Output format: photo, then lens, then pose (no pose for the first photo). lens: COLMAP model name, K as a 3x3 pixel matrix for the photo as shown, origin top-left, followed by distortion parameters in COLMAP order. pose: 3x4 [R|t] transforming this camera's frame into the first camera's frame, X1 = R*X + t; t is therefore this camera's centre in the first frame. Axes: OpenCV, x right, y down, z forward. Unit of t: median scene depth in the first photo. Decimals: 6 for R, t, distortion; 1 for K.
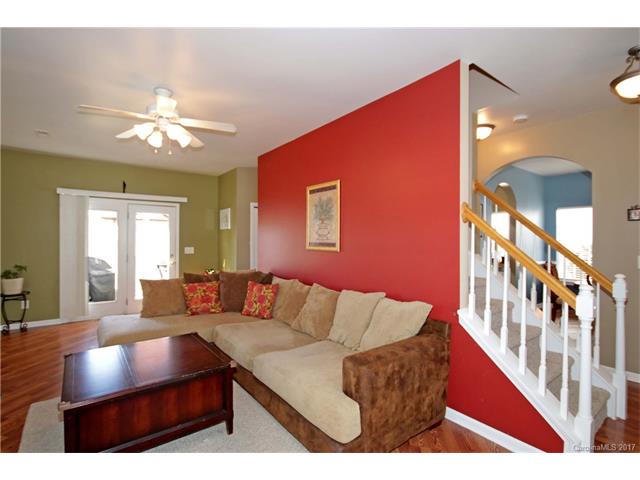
lens RADIAL K [[315.4, 0, 323.1], [0, 315.4, 241.4], [0, 0, 1]] dist [0.001277, 0.000272]
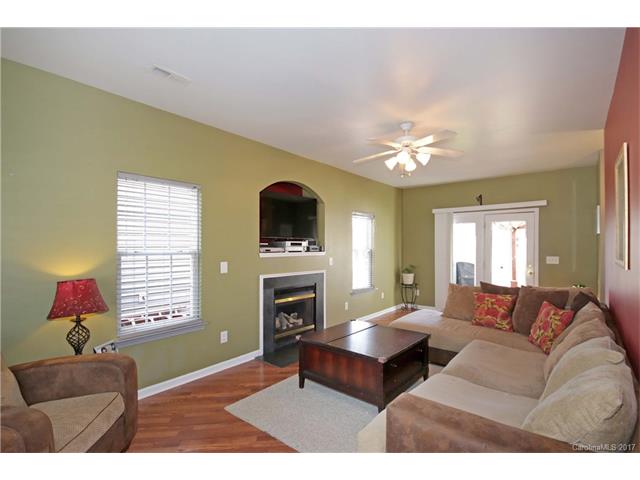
lens RADIAL K [[315.4, 0, 323.1], [0, 315.4, 241.4], [0, 0, 1]] dist [0.001277, 0.000272]
pose [[0.219221, -0.018608, -0.975498, 0.355869], [-0.006965, 0.999763, -0.020636, -0.001411], [0.975650, 0.011318, 0.219039, 0.256510]]
